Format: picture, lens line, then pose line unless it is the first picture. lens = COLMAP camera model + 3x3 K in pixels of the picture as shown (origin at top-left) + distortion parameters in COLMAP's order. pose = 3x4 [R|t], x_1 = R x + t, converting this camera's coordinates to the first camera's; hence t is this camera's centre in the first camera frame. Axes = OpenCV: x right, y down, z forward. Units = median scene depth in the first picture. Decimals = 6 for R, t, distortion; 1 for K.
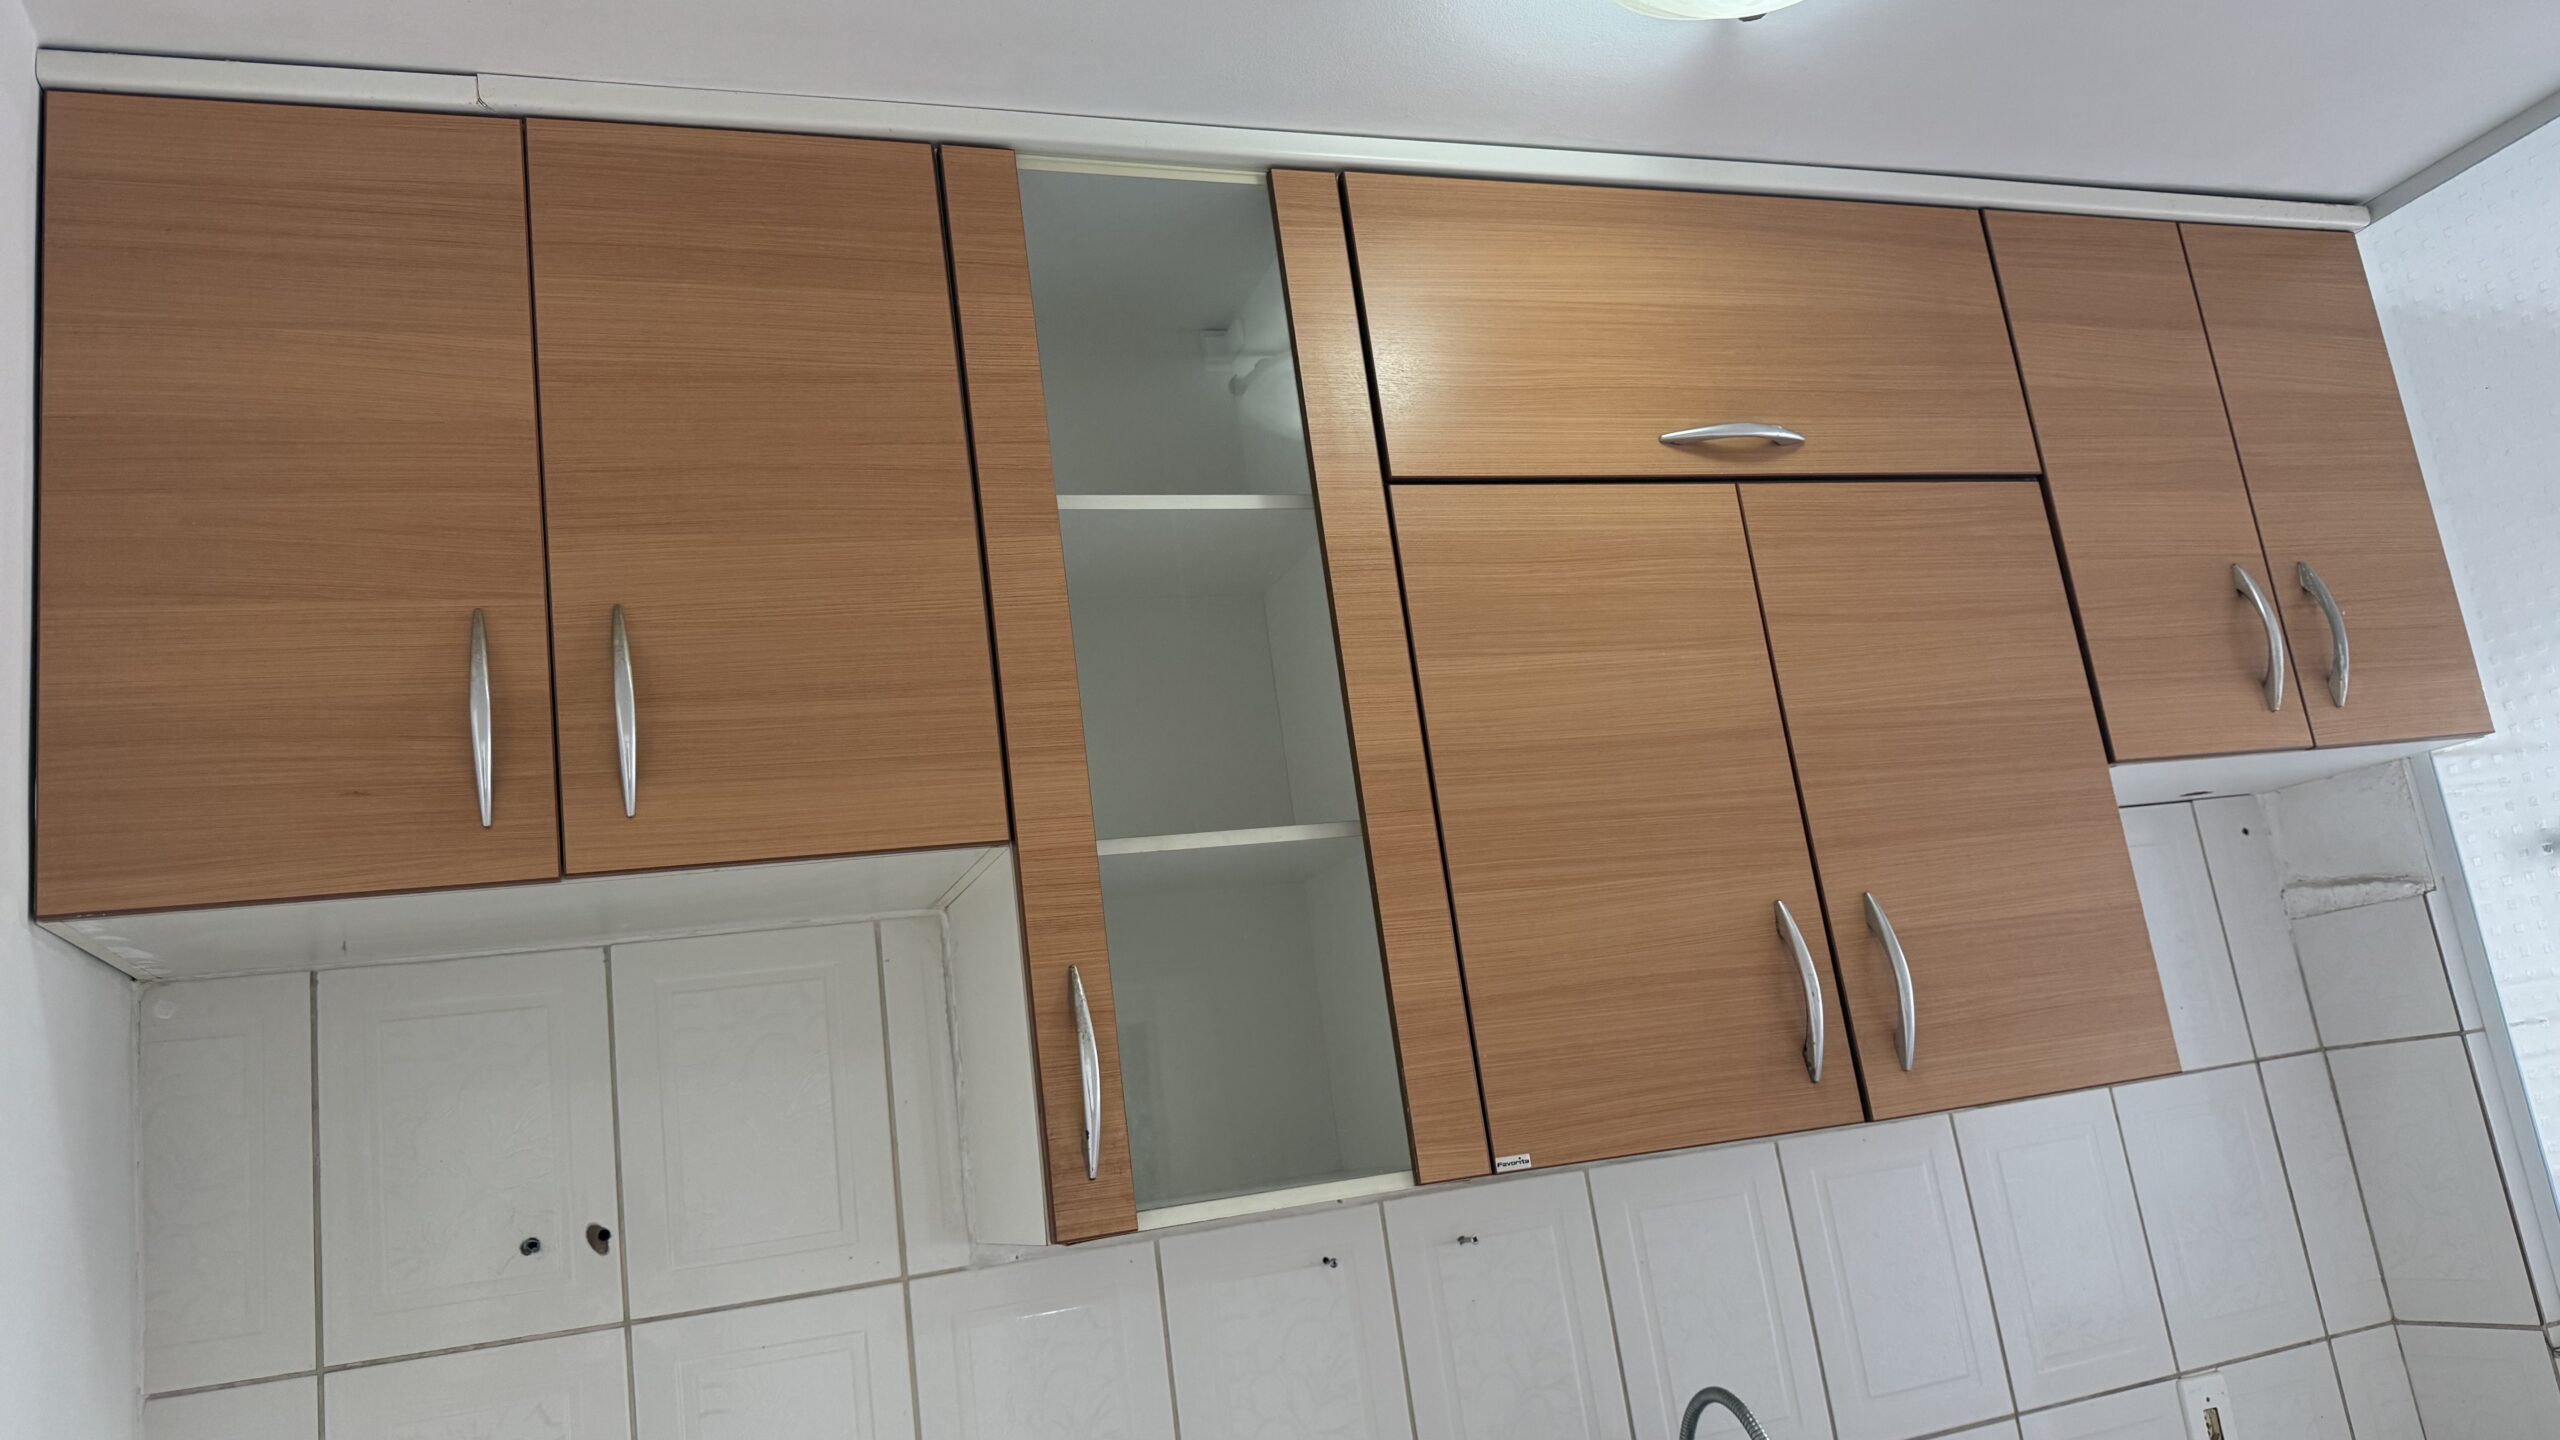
lens RADIAL K [[1842.3, 0, 1280.0], [0, 1842.3, 720.0], [0, 0, 1]] dist [0.052960, -0.077033]
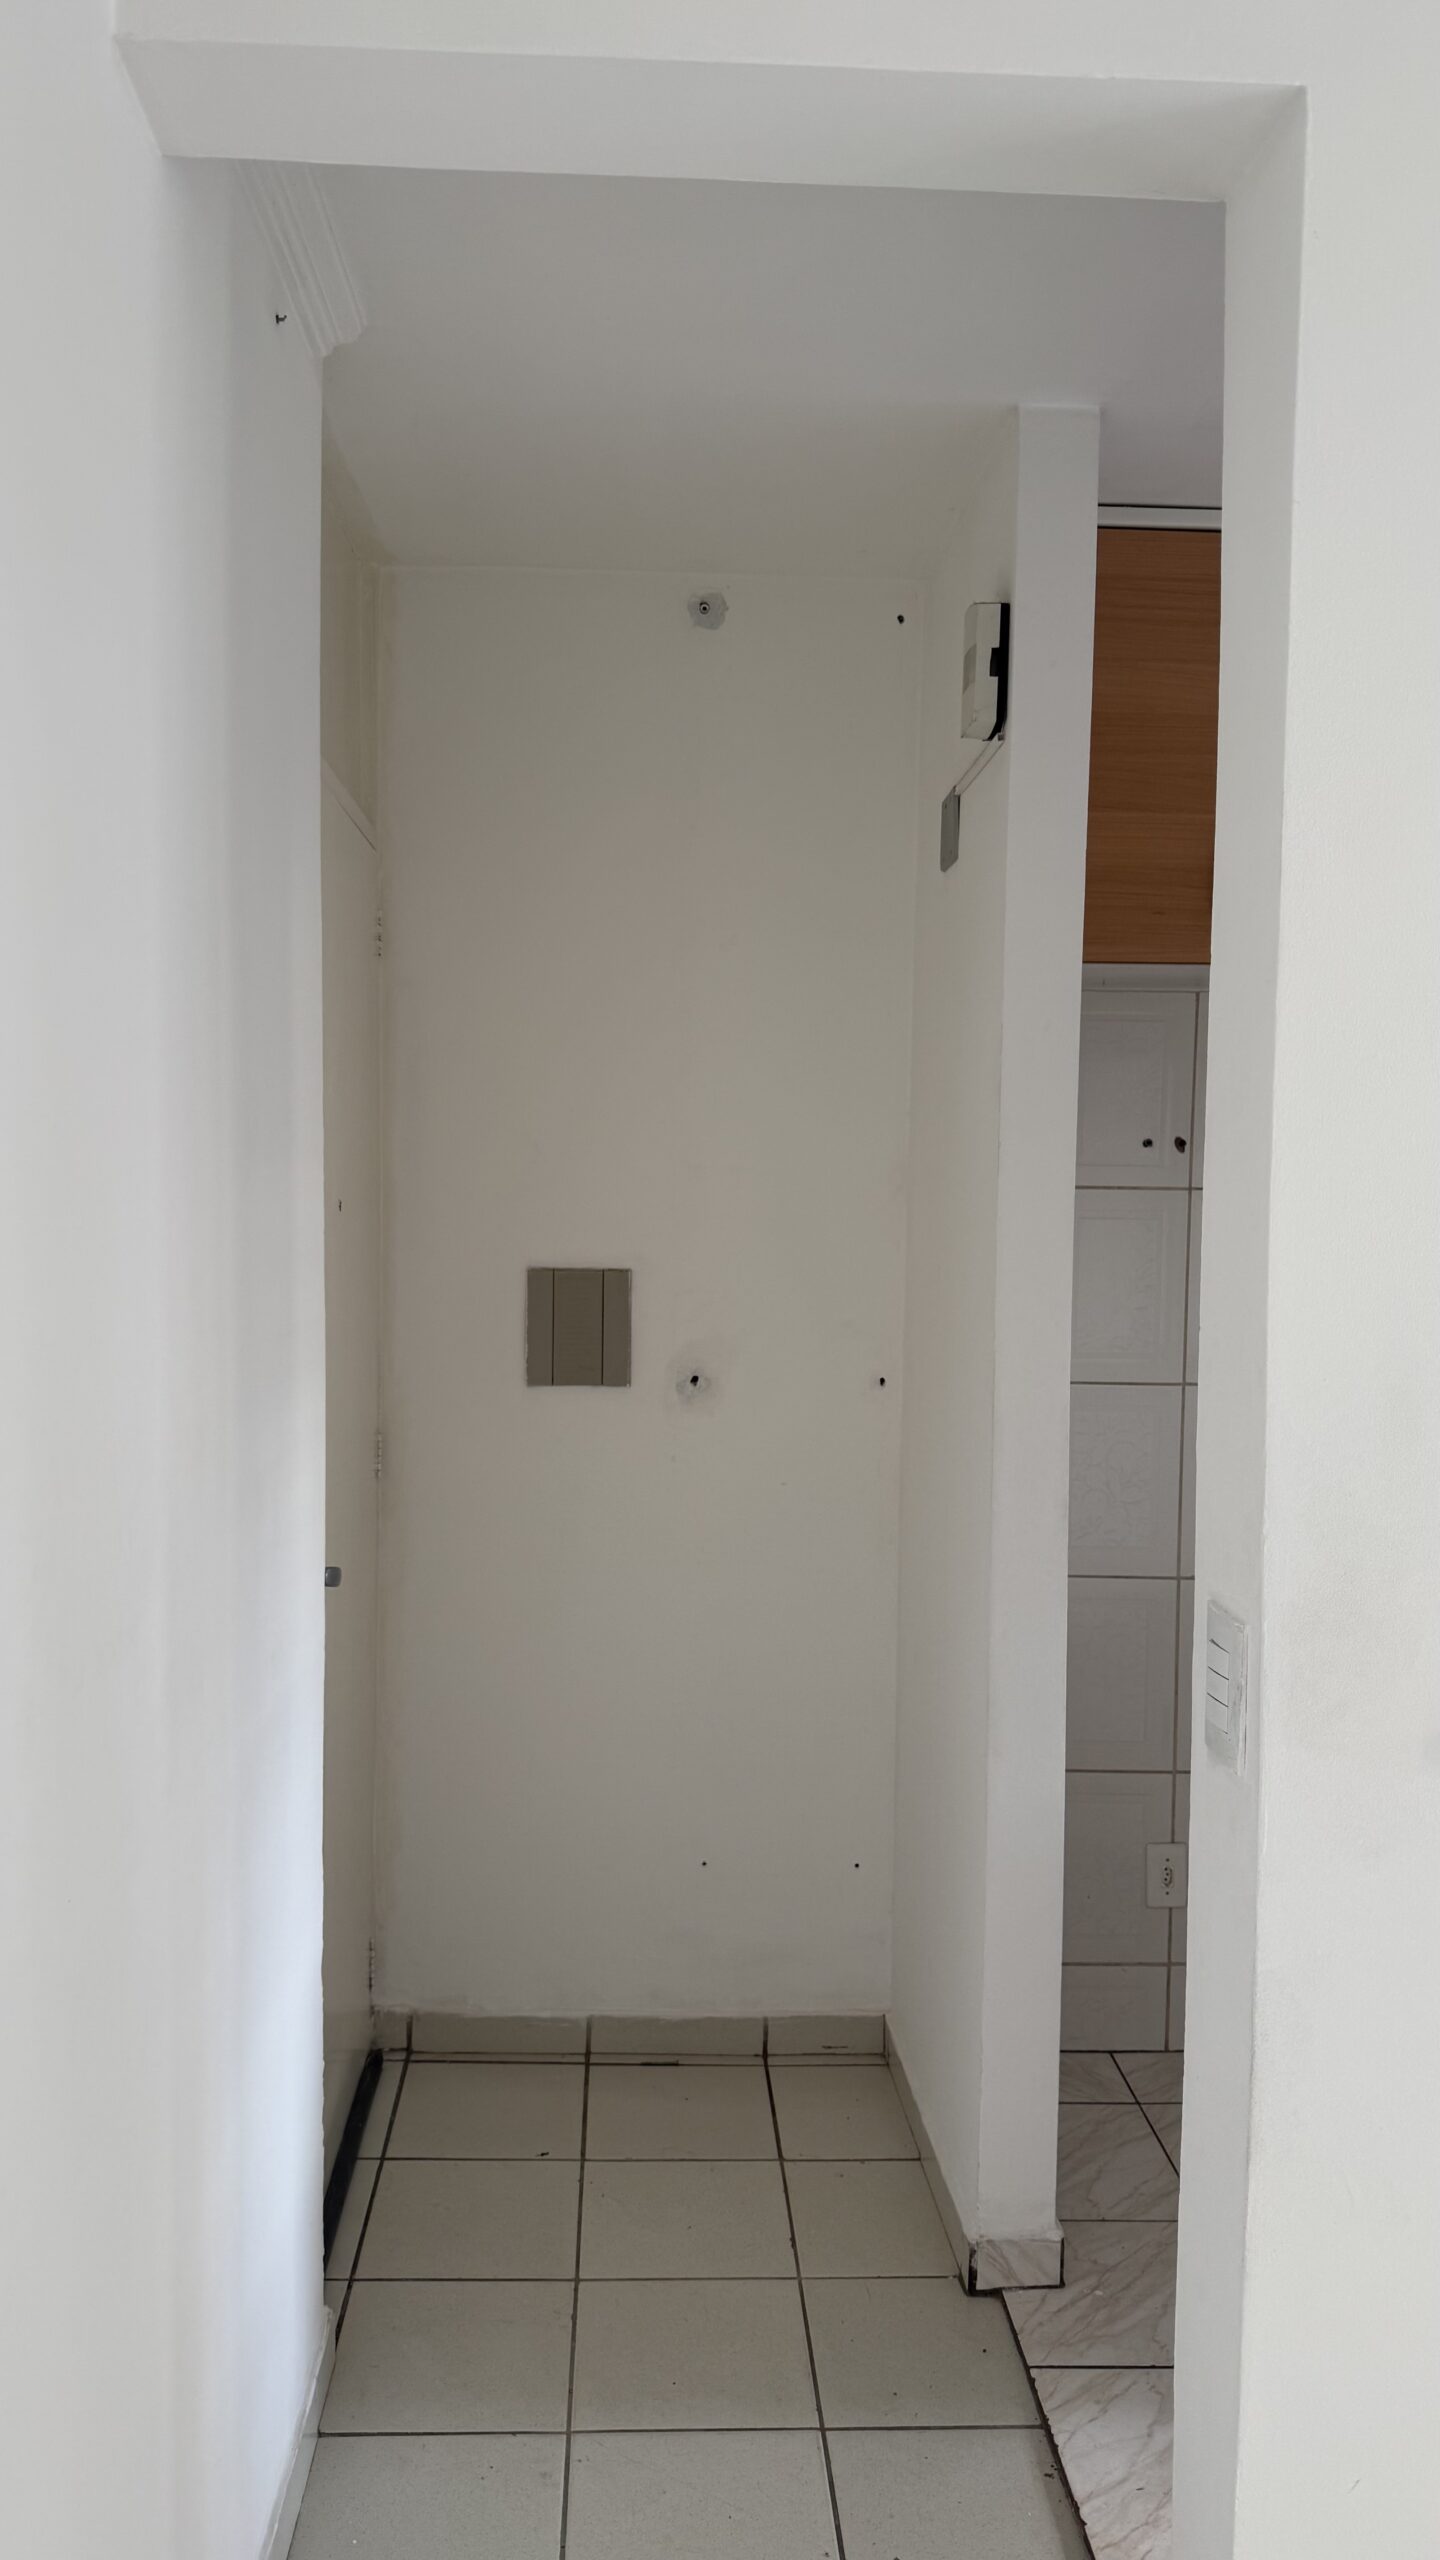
lens RADIAL K [[1810.5, 0, 720.0], [0, 1810.5, 1280.0], [0, 0, 1]] dist [0.196916, -0.427845]
pose [[0.944177, 0.163158, -0.286197, -0.288708], [-0.073753, 0.951381, 0.299056, -0.139400], [0.321076, -0.261254, 0.910306, -1.066576]]
